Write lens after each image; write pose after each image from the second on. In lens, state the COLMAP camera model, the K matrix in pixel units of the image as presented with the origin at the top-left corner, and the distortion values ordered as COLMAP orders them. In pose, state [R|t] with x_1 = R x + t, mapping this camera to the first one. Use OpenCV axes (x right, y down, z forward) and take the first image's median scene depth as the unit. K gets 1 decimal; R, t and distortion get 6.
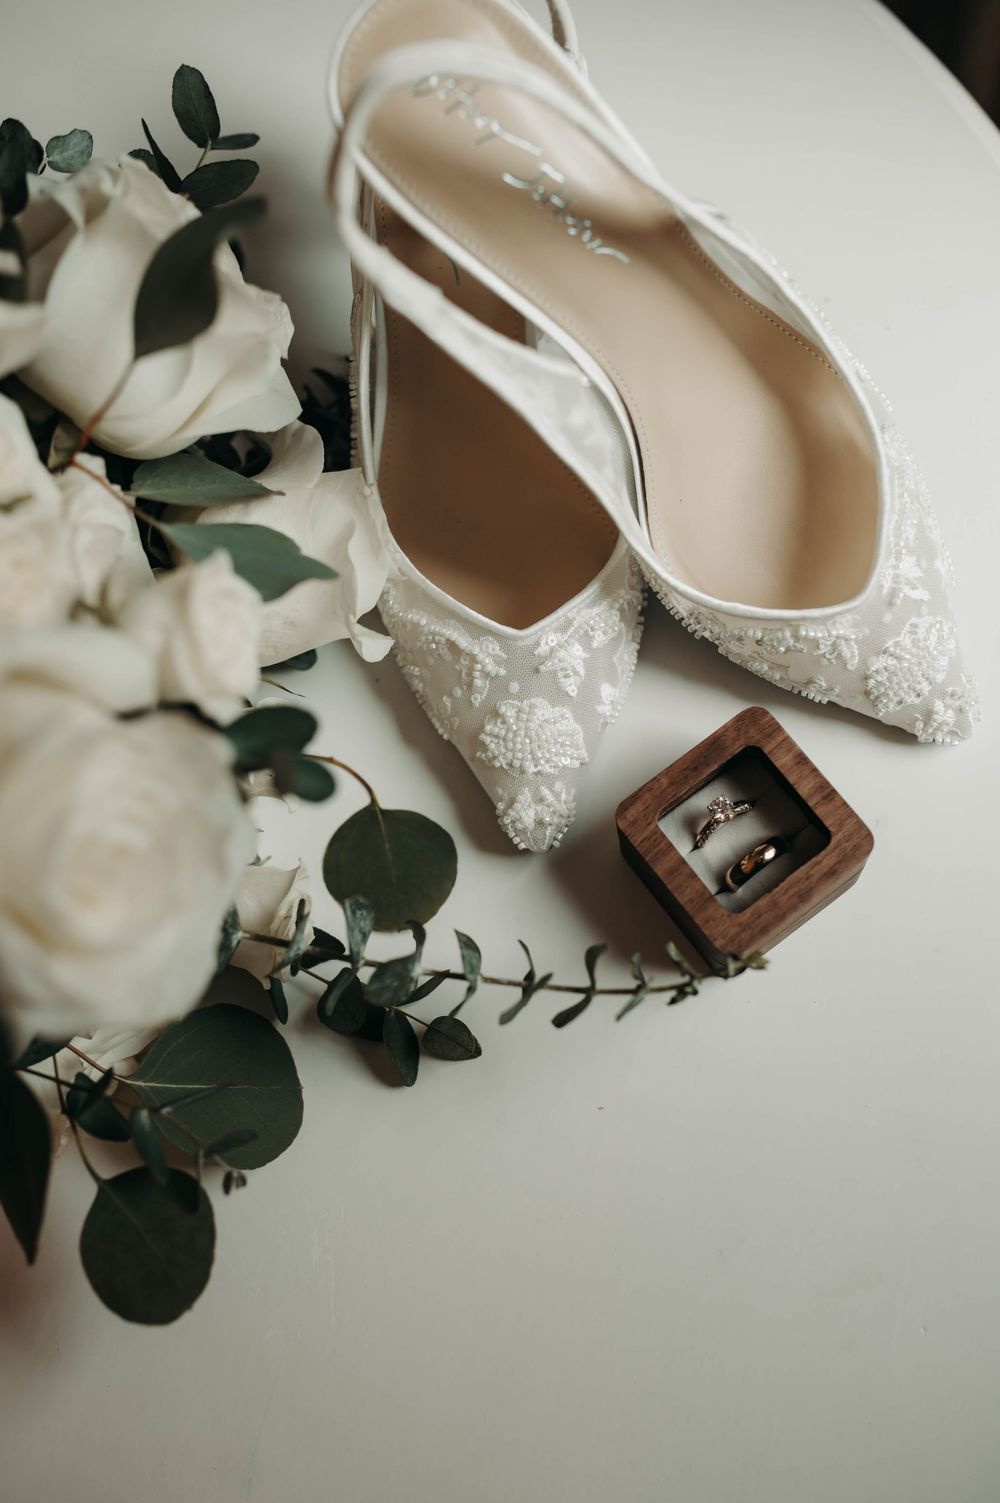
lens RADIAL K [[1477.0, 0, 501.0], [0, 1477.0, 724.6], [0, 0, 1]] dist [0.000668, 0.007467]
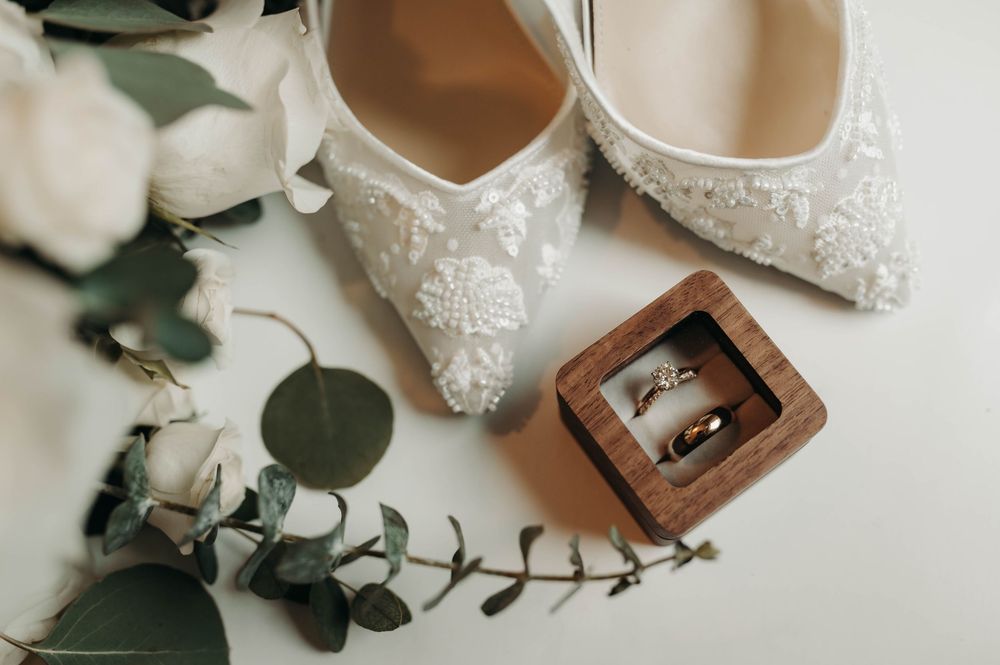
lens RADIAL K [[996.9, 0, 496.9], [0, 996.9, 309.0], [0, 0, 1]] dist [0.488659, 0.000318]
pose [[0.999392, 0.023501, 0.025762, 0.021592], [-0.024037, 0.999496, 0.020714, 0.002622], [-0.025262, -0.021321, 0.999453, 0.342375]]
